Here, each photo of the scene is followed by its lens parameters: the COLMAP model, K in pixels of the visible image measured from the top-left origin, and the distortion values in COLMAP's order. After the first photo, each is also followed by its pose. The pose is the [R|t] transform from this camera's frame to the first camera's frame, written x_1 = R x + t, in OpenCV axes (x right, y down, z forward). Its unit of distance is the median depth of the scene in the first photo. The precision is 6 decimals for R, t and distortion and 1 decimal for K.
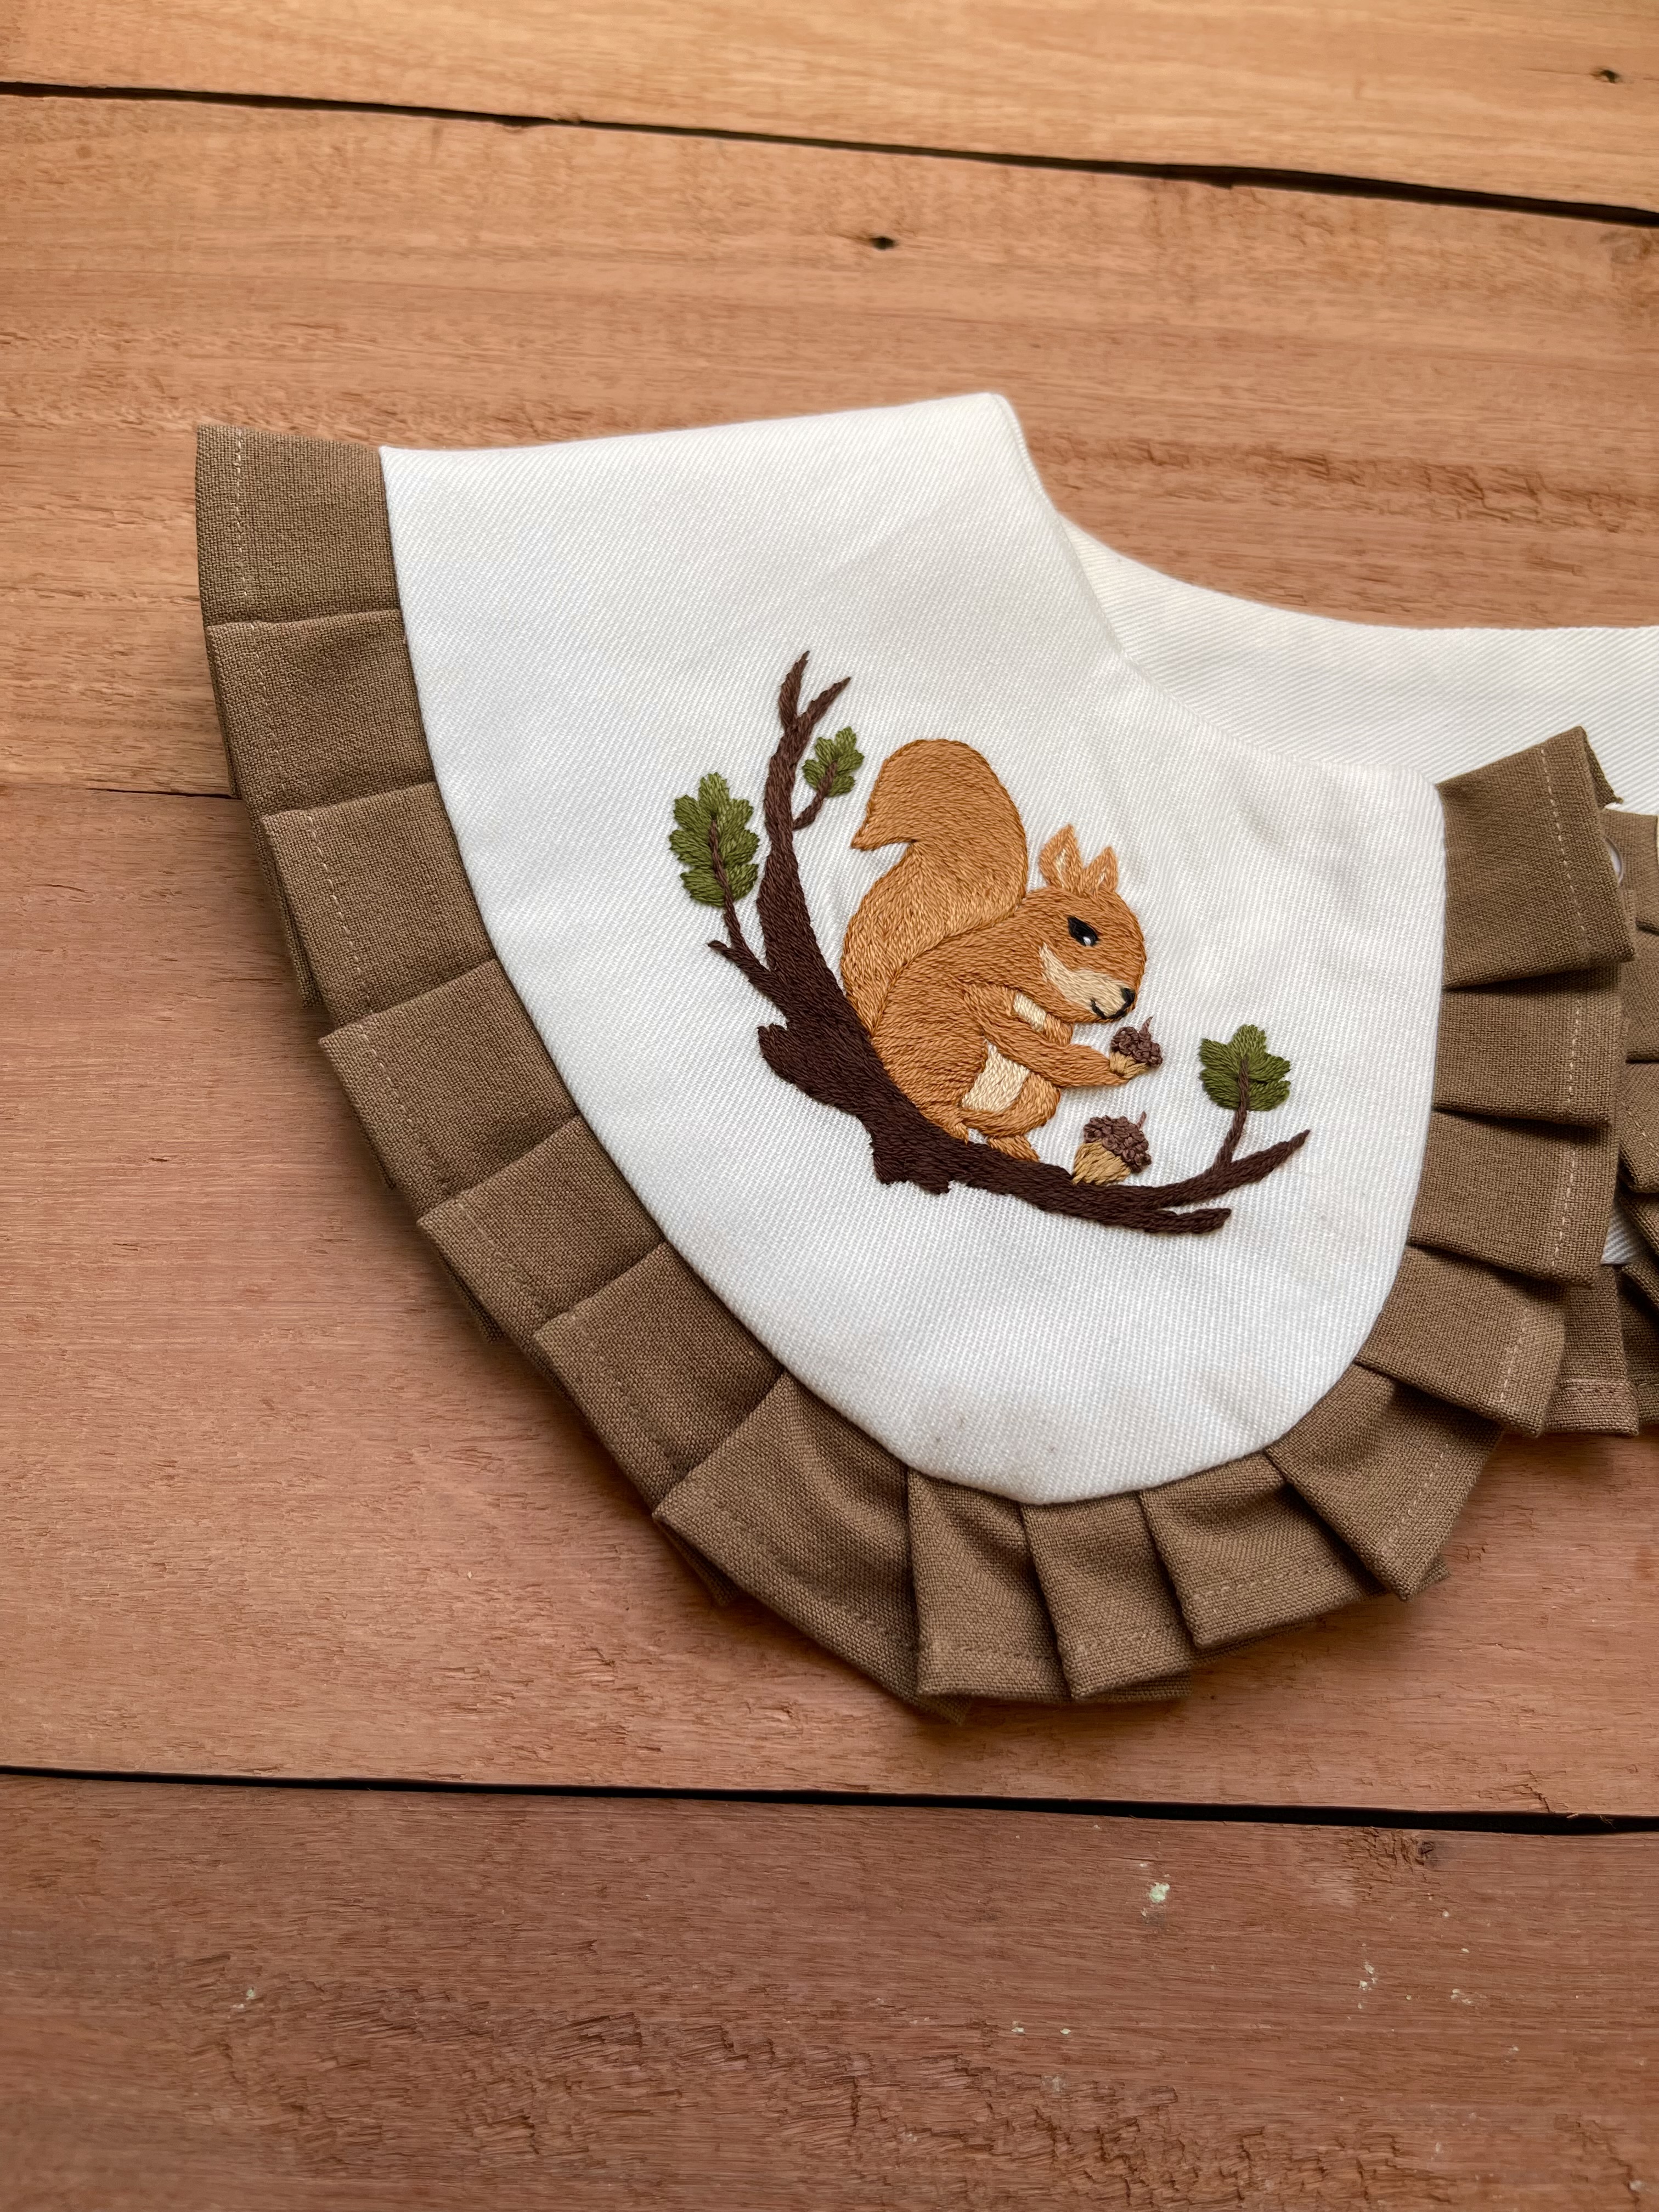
lens RADIAL K [[1744.6, 0, 837.2], [0, 1744.6, 1098.0], [0, 0, 1]] dist [0.051233, -0.103721]
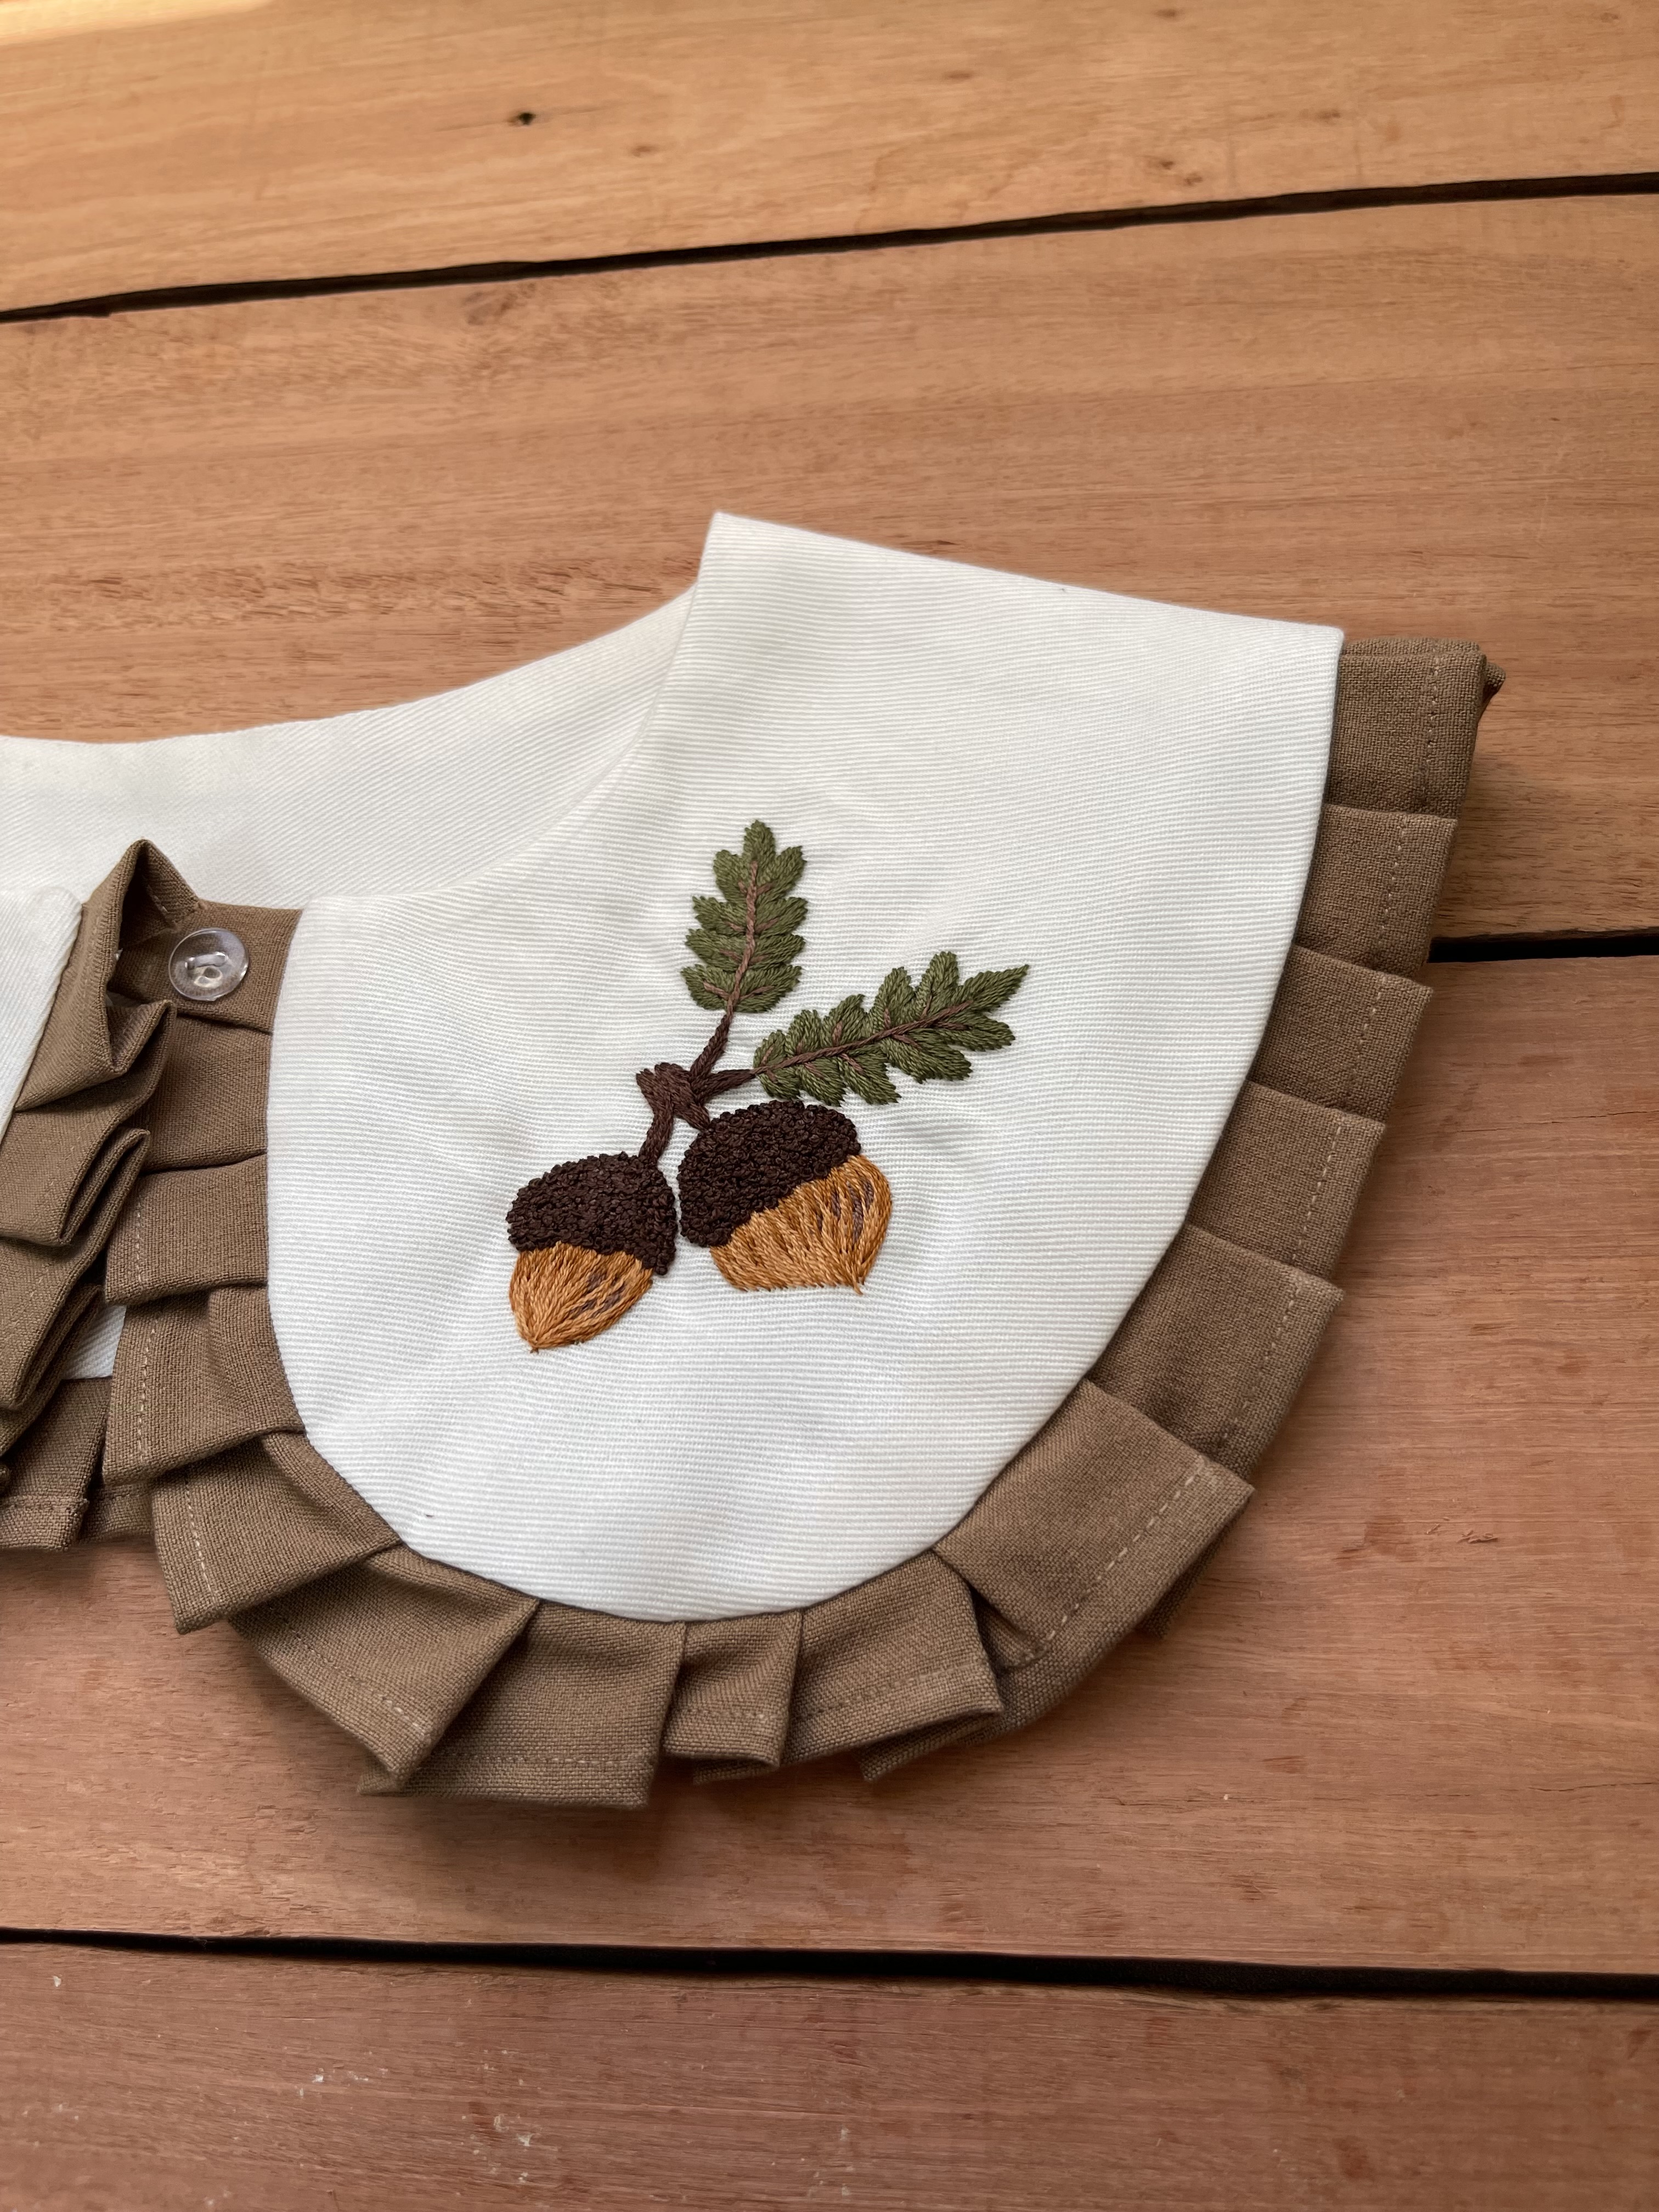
lens RADIAL K [[1744.6, 0, 825.1], [0, 1744.6, 1092.0], [0, 0, 1]] dist [0.051233, -0.103721]
pose [[0.981969, -0.079949, -0.171307, 0.836409], [0.079468, 0.996790, -0.009674, -0.021557], [0.171530, -0.004114, 0.985170, 0.058110]]
